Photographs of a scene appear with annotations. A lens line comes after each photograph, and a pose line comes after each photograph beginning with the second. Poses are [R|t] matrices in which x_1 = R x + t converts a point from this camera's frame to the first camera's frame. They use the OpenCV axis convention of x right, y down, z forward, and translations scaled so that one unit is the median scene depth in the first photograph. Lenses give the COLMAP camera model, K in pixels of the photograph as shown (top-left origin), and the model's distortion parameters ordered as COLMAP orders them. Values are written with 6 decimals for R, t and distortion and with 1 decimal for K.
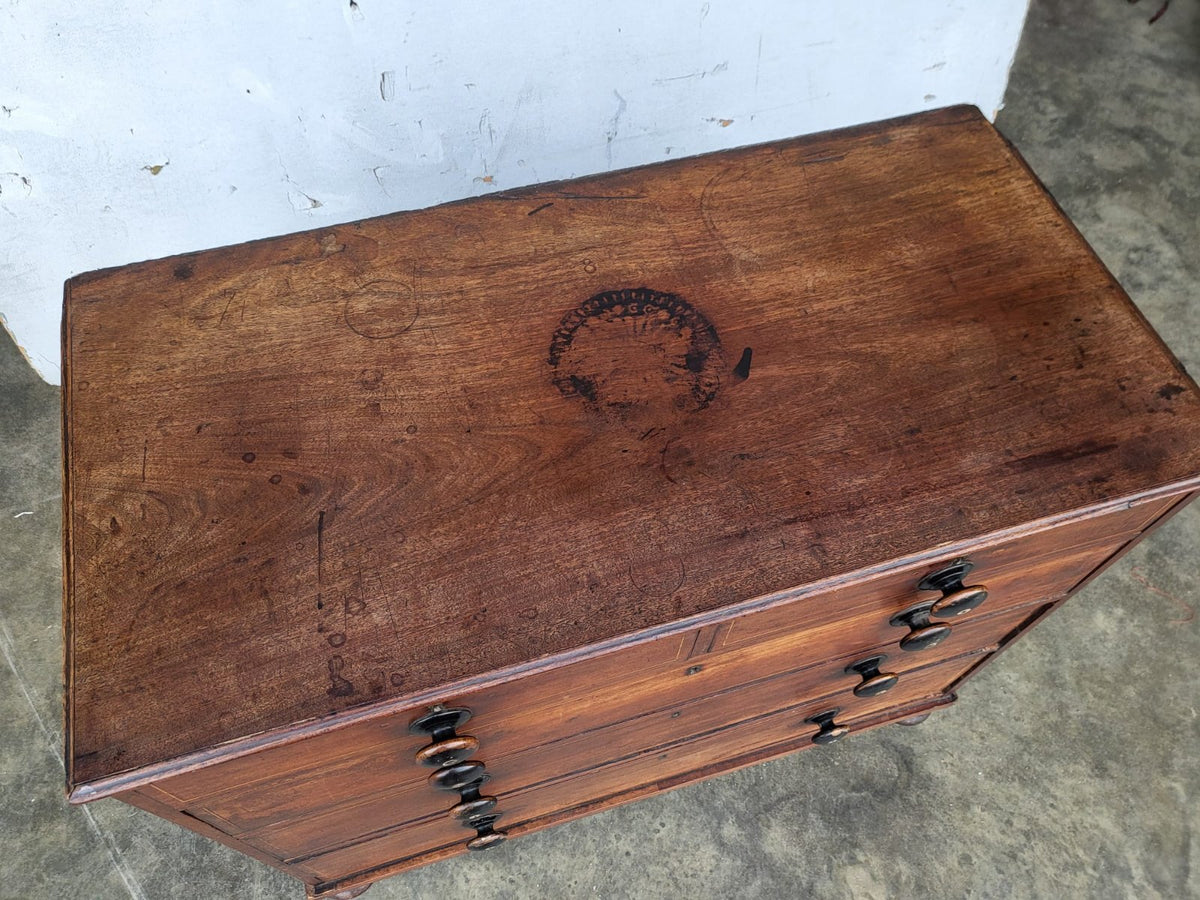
lens RADIAL K [[935.8, 0, 586.2], [0, 935.8, 434.8], [0, 0, 1]] dist [-0.010101, 0.055764]
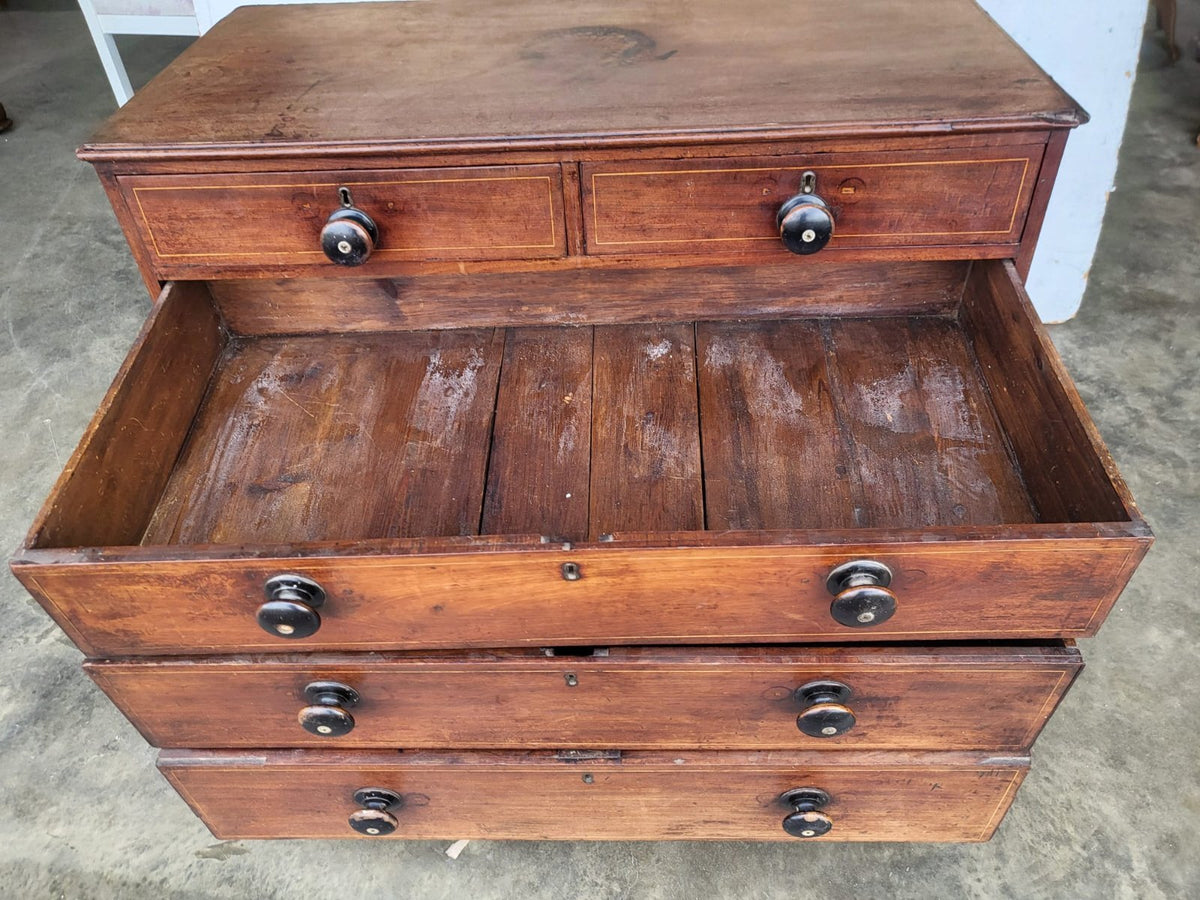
lens RADIAL K [[935.8, 0, 602.6], [0, 935.8, 464.5], [0, 0, 1]] dist [-0.010101, 0.055764]
pose [[0.950715, 0.151925, -0.270294, 0.396196], [-0.228296, 0.932862, -0.278657, 0.622753], [0.209812, 0.326631, 0.921570, 0.011871]]
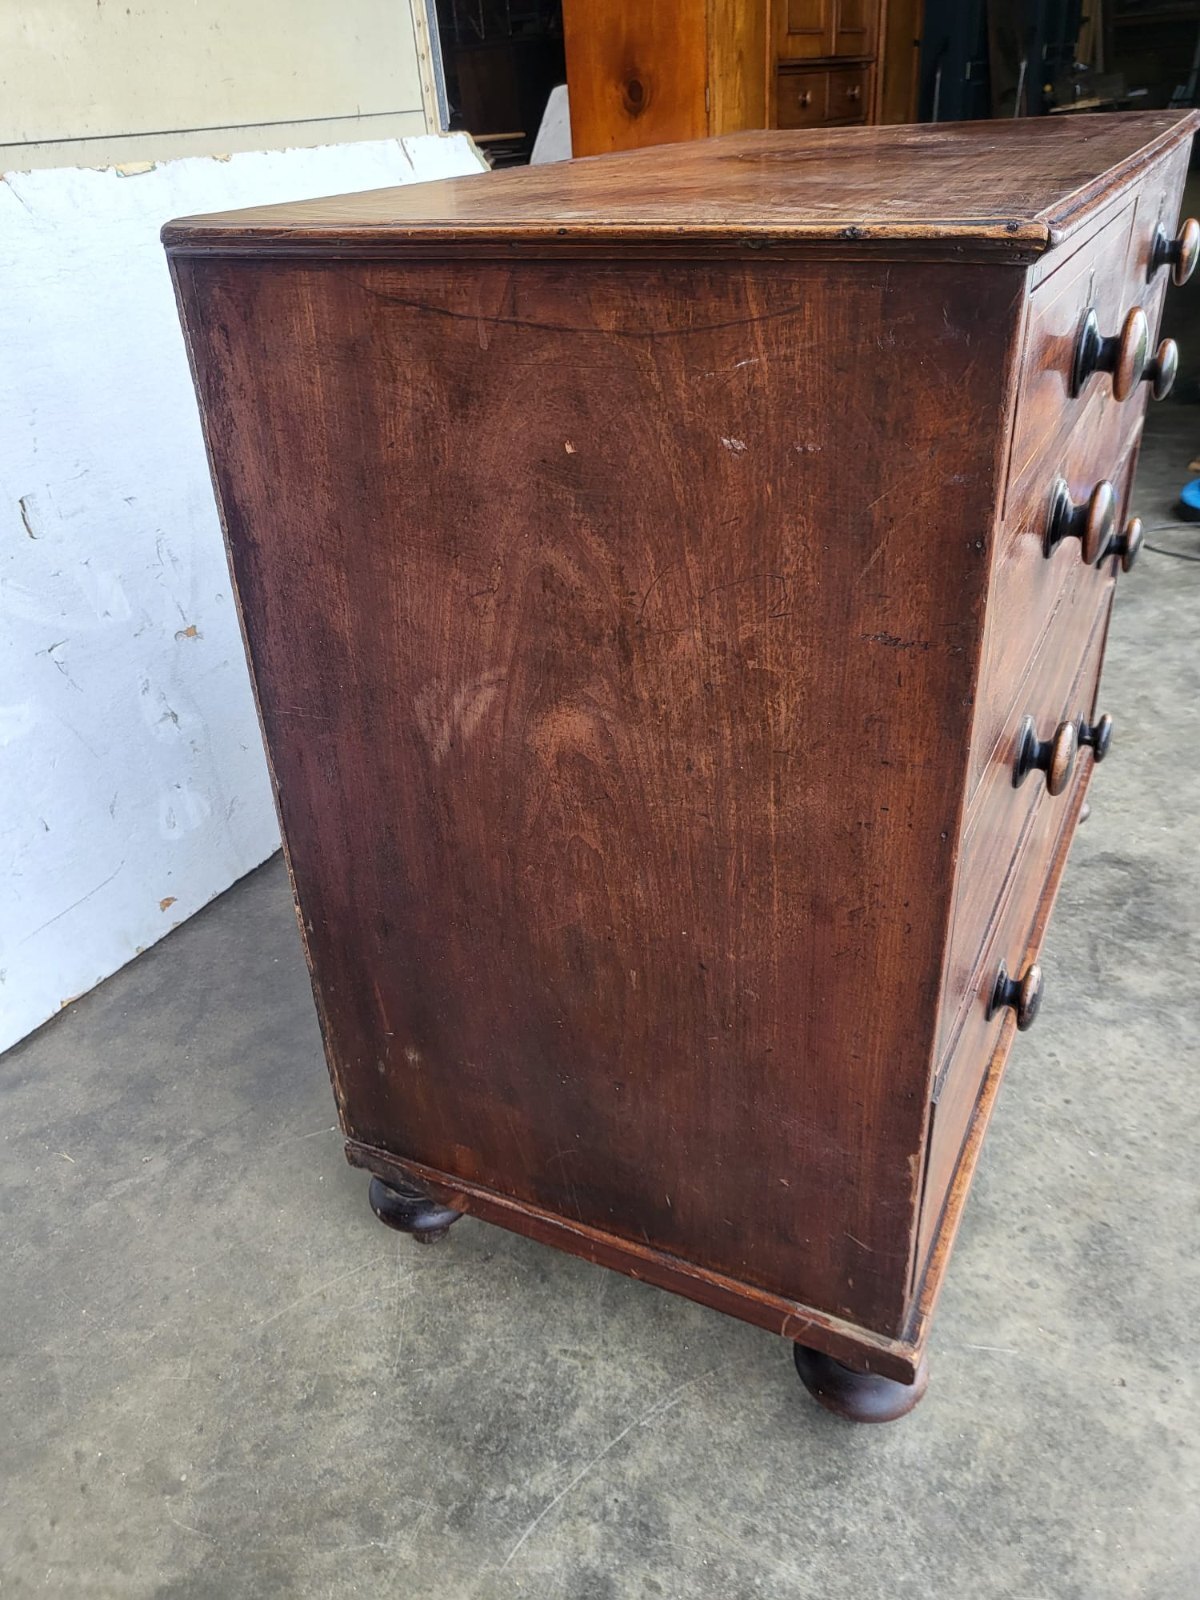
lens RADIAL K [[1247.7, 0, 586.1], [0, 1247.7, 774.7], [0, 0, 1]] dist [-0.010101, 0.055764]
pose [[0.676308, -0.401385, 0.617655, -0.828139], [0.659381, 0.703662, -0.264720, 0.386767], [-0.328366, 0.586302, 0.740558, 0.428784]]
